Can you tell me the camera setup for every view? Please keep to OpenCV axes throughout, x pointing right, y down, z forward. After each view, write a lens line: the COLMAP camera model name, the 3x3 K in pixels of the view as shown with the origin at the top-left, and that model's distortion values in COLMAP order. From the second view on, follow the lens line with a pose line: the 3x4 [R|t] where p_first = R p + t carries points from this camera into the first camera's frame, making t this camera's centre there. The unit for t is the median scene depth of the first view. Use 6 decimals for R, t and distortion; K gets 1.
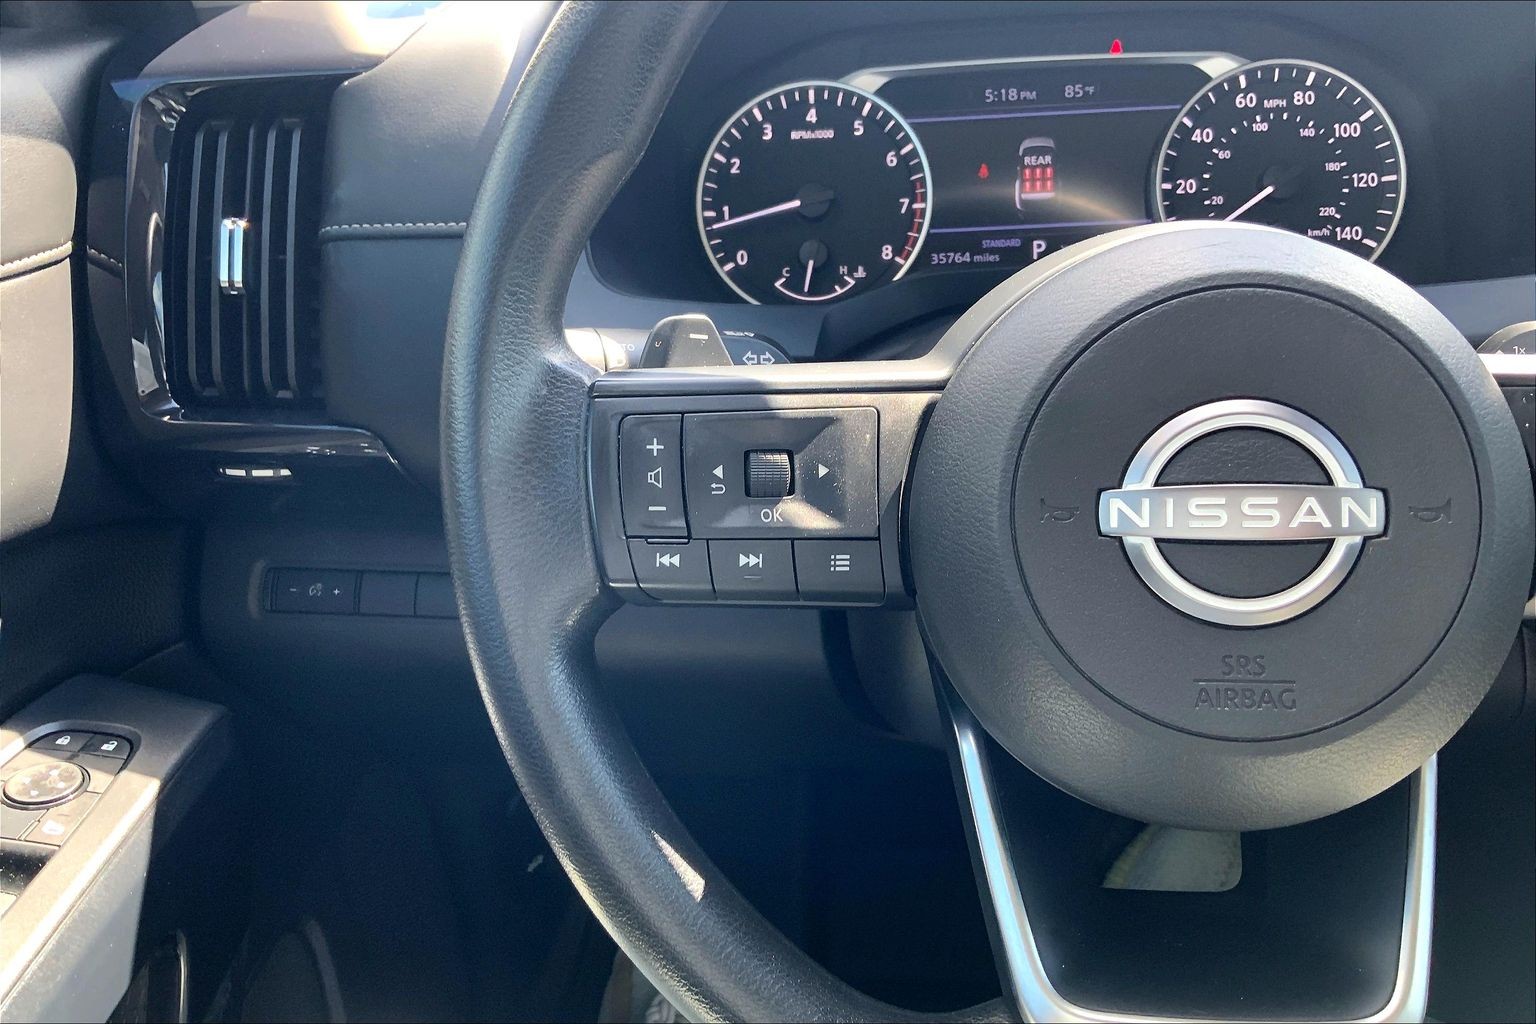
lens RADIAL K [[1277.9, 0, 764.9], [0, 1277.9, 532.4], [0, 0, 1]] dist [0.065959, -0.134918]
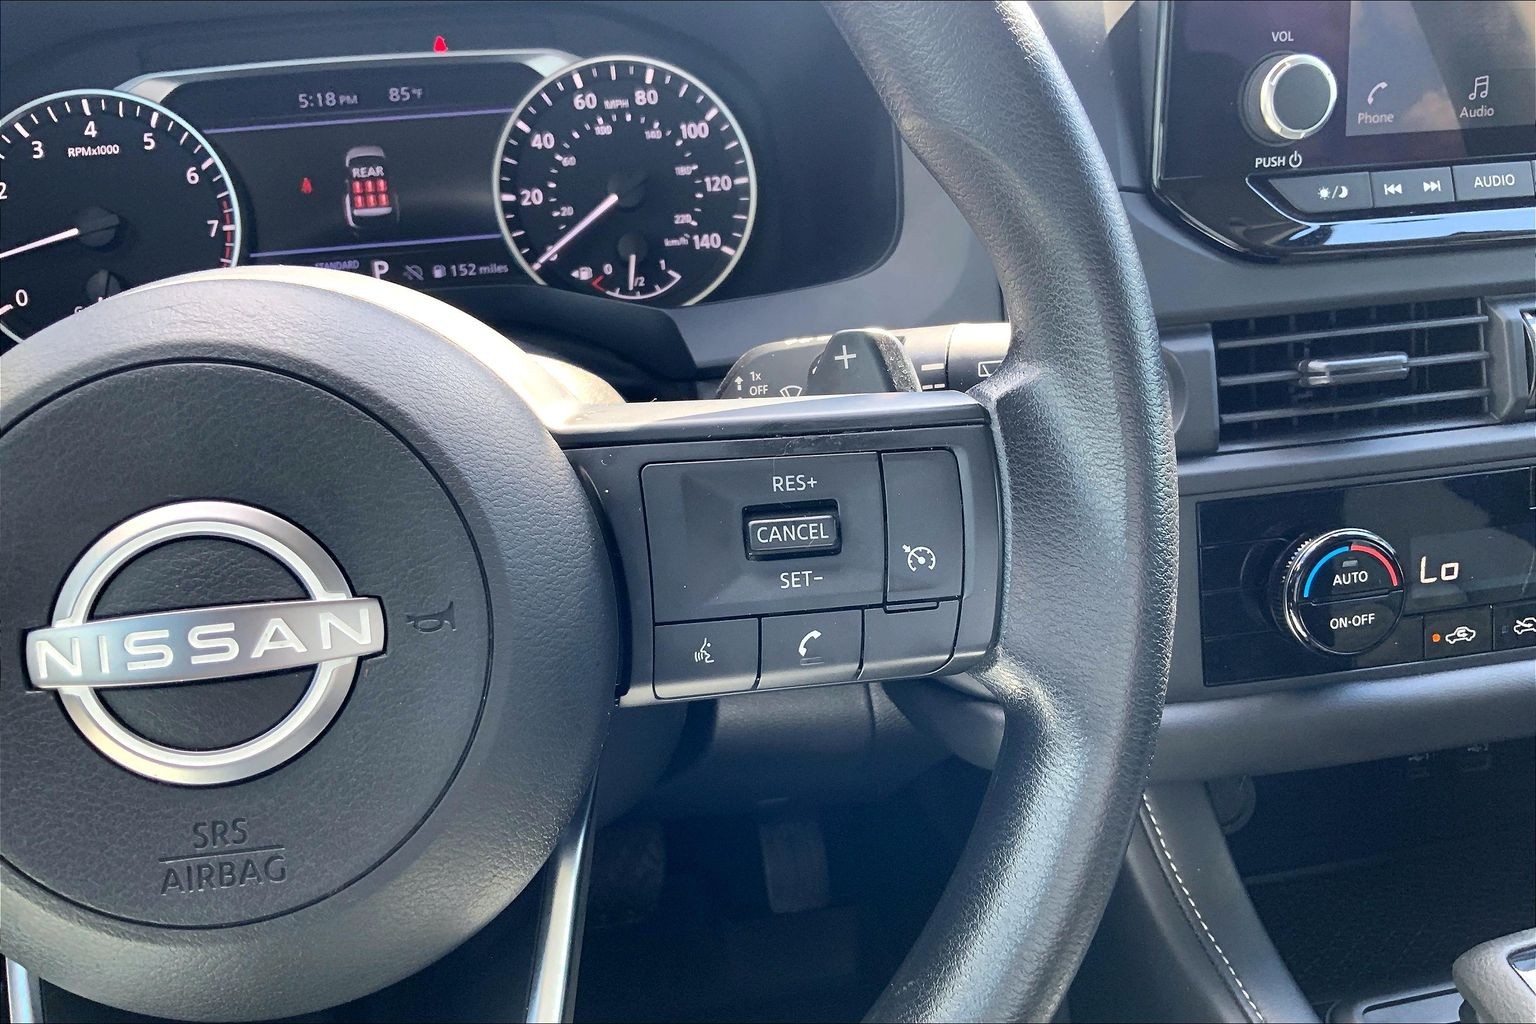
lens RADIAL K [[1277.9, 0, 770.6], [0, 1277.9, 522.7], [0, 0, 1]] dist [0.065959, -0.134918]
pose [[0.971223, -0.093949, 0.218858, 0.272575], [0.093148, 0.995554, 0.013999, -0.034205], [-0.219200, 0.006790, 0.975656, 0.069440]]
